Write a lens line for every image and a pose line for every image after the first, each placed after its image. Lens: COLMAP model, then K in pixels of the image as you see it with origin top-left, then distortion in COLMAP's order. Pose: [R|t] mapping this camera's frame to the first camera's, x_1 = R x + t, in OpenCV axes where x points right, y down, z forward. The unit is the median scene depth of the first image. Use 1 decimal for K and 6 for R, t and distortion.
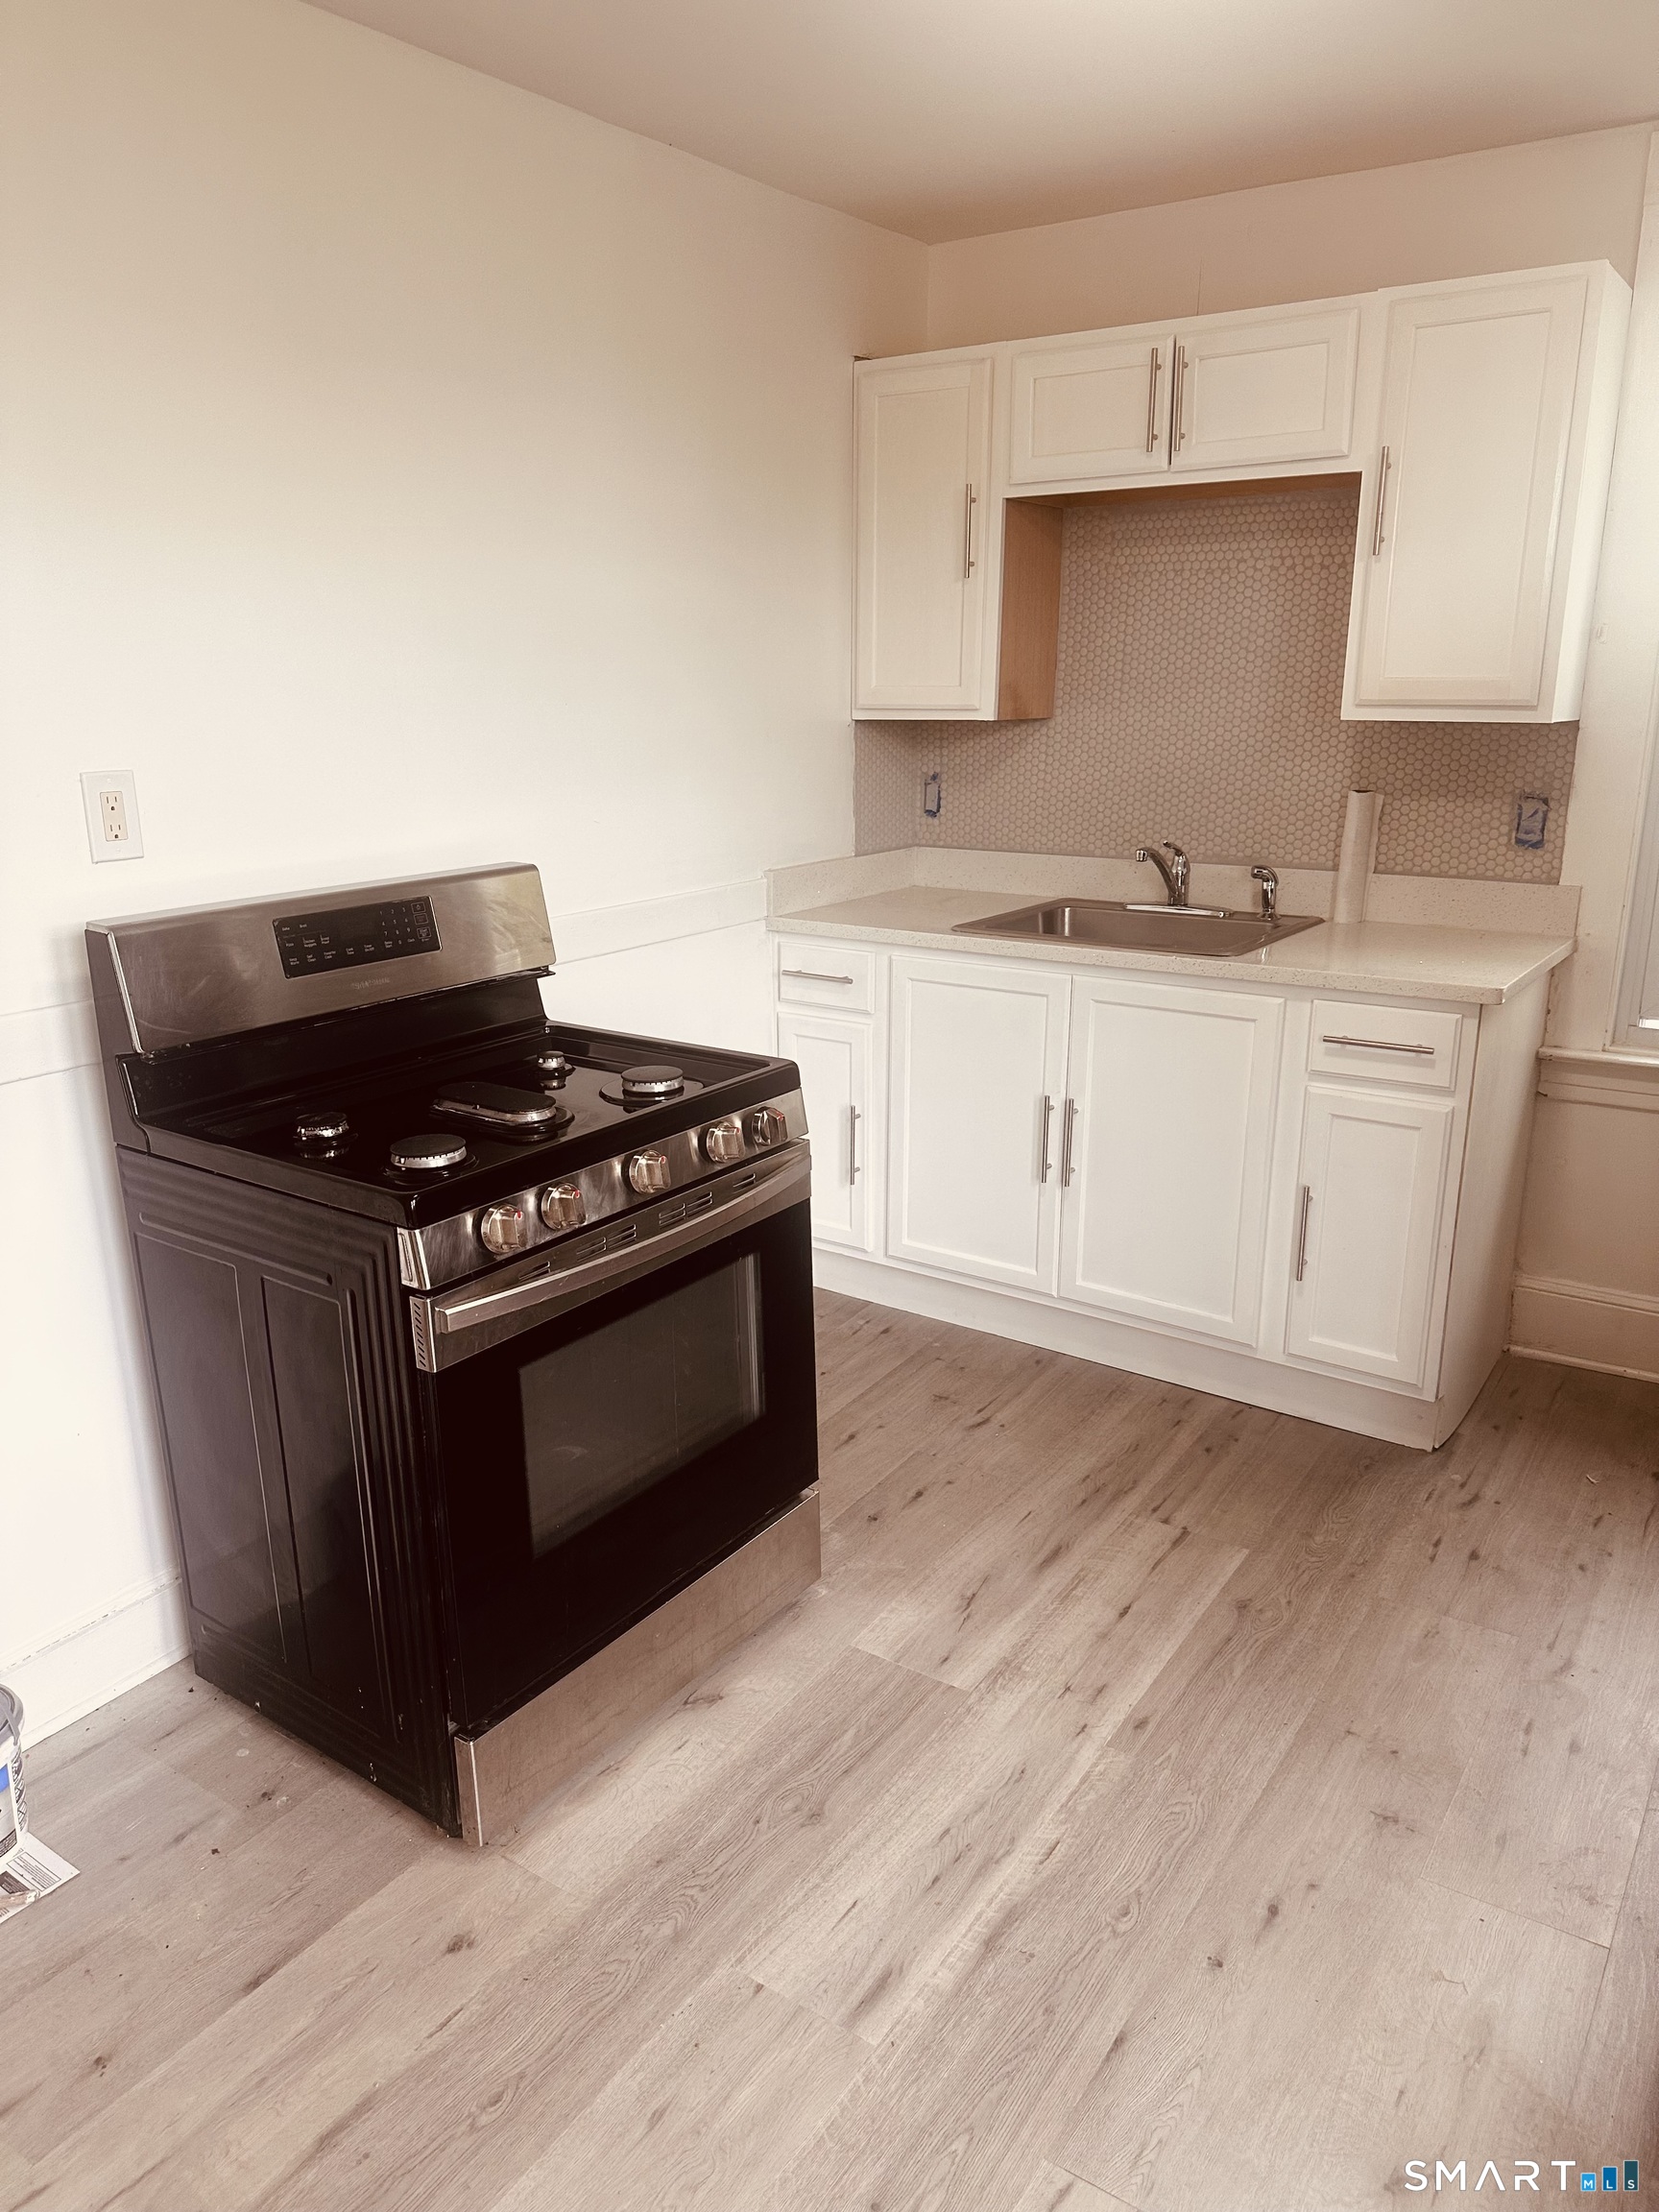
lens RADIAL K [[1552.0, 0, 813.2], [0, 1552.0, 1107.6], [0, 0, 1]] dist [0.047208, -0.061965]
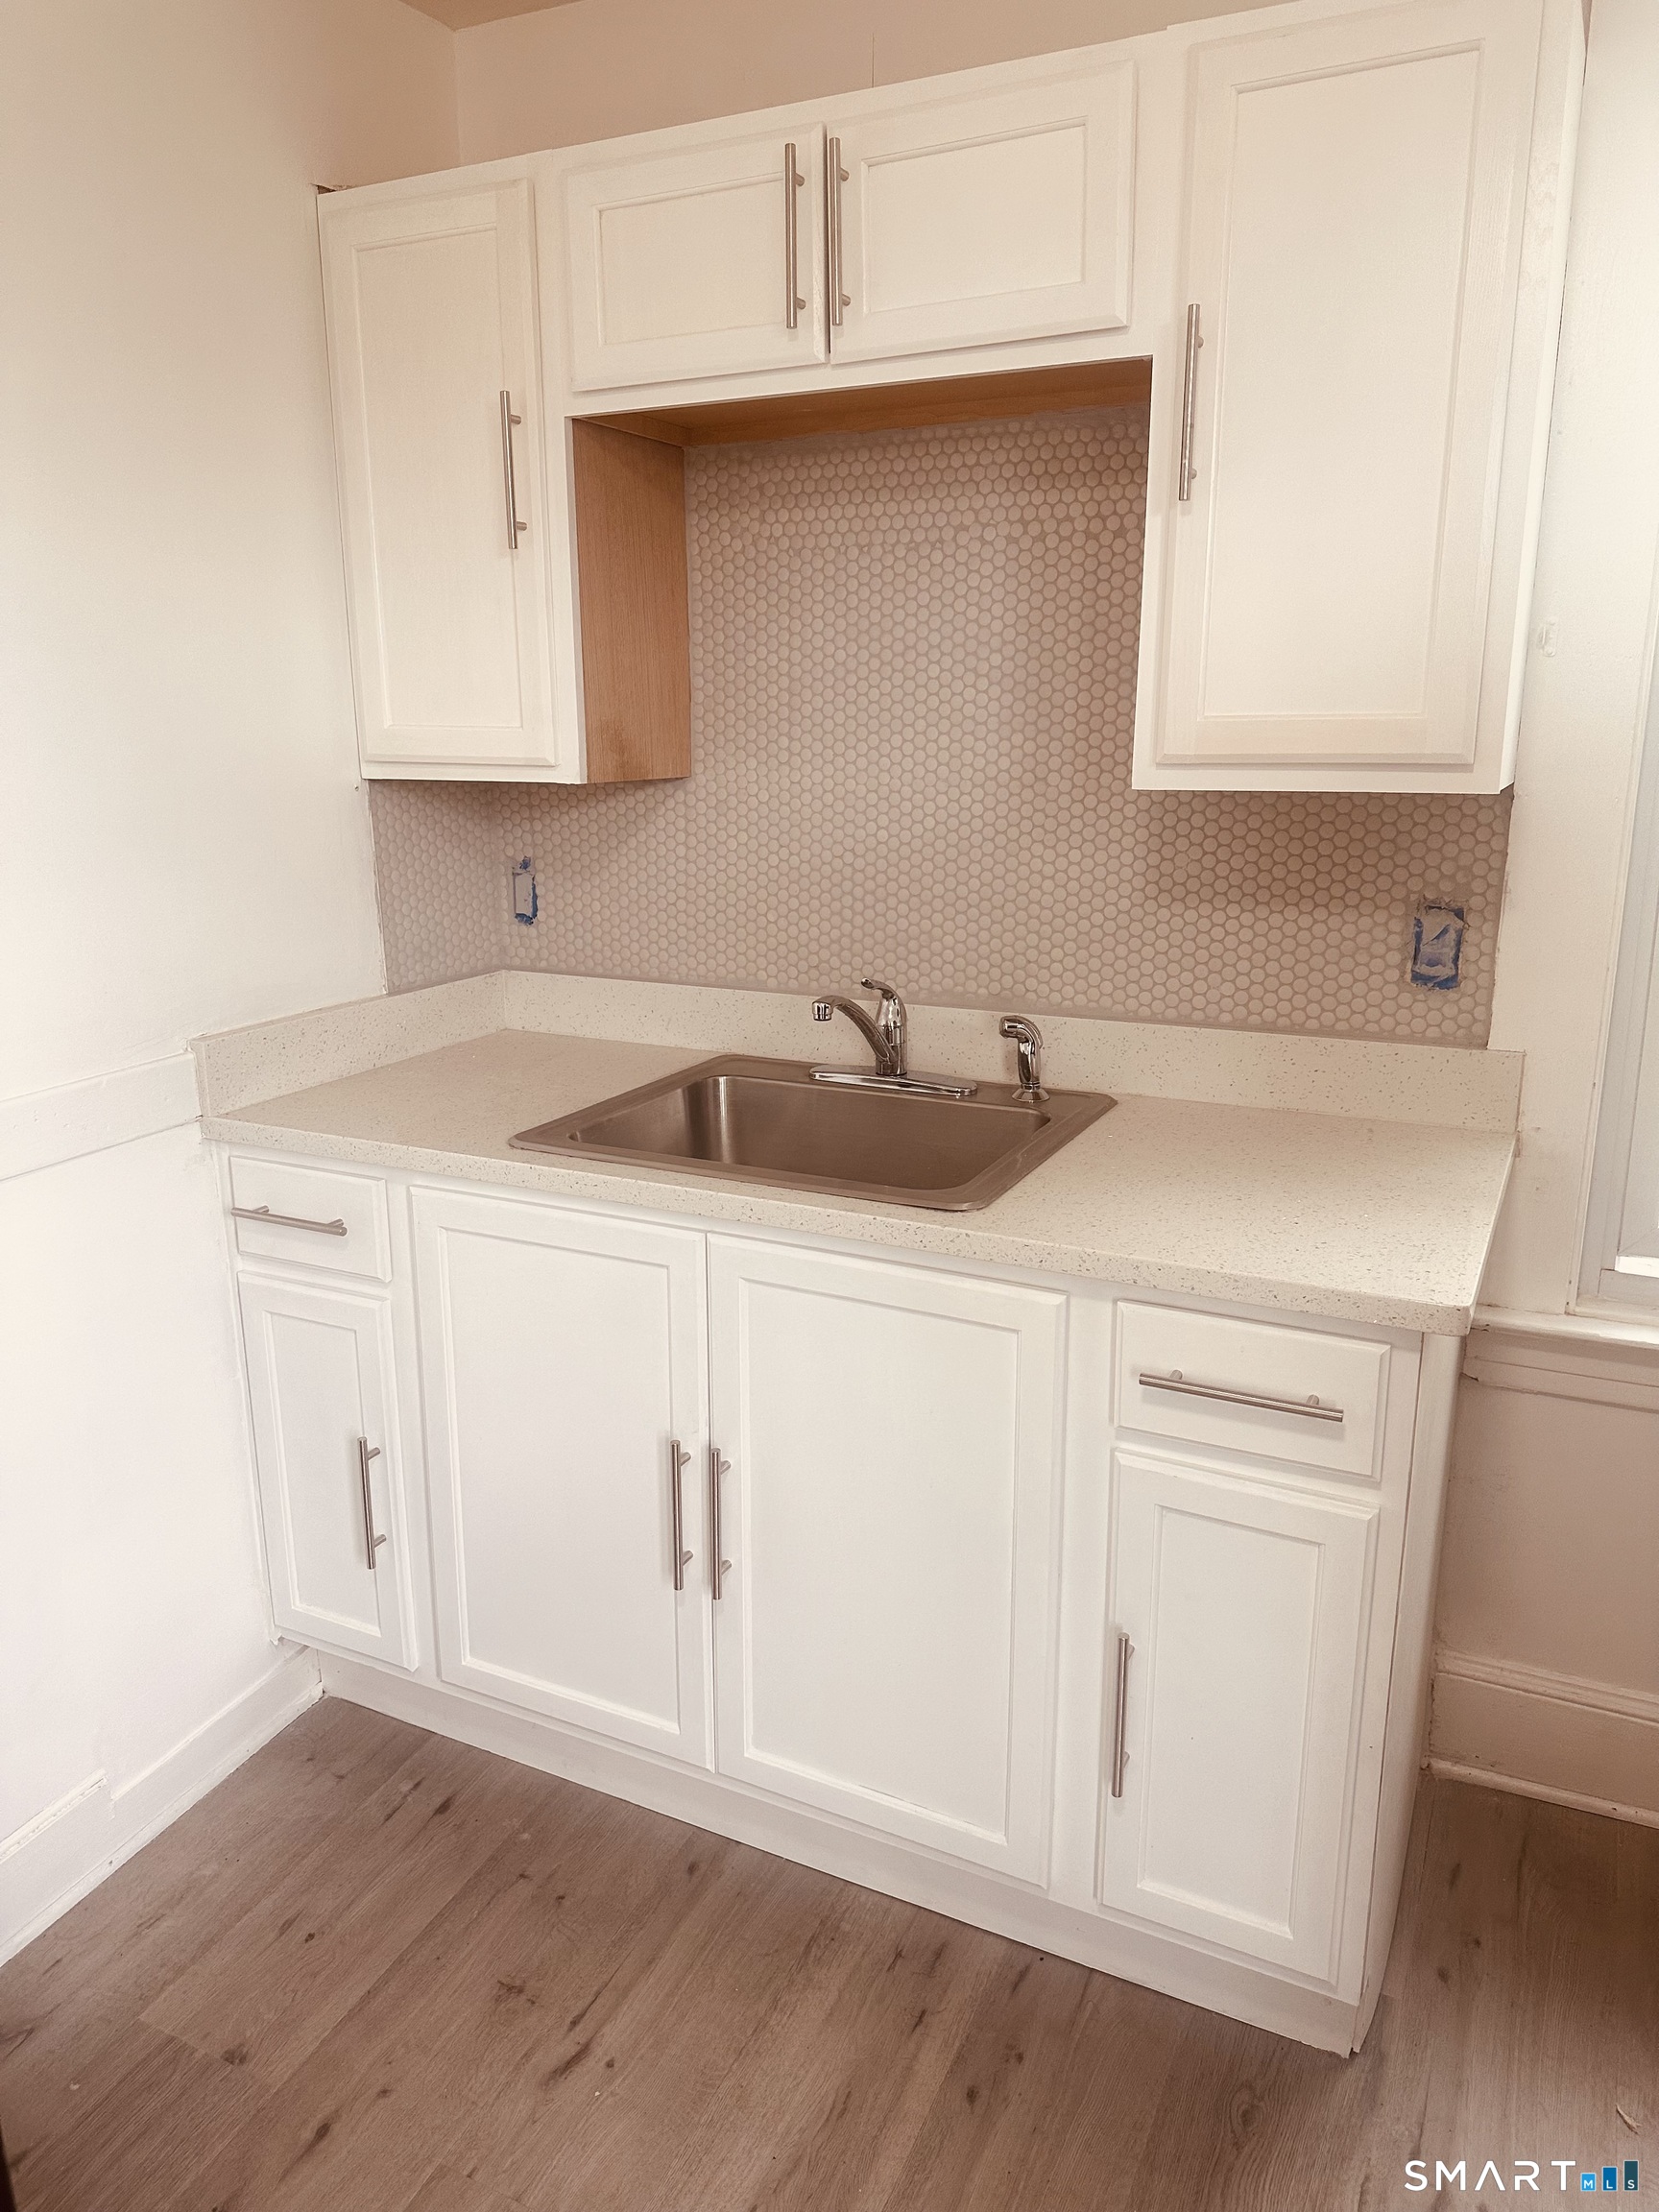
lens RADIAL K [[1552.0, 0, 811.5], [0, 1552.0, 1107.6], [0, 0, 1]] dist [0.047208, -0.061965]
pose [[0.989247, -0.042734, 0.139869, 0.123201], [0.045169, 0.998877, -0.014279, -0.118015], [-0.139102, 0.020443, 0.990067, 0.413822]]
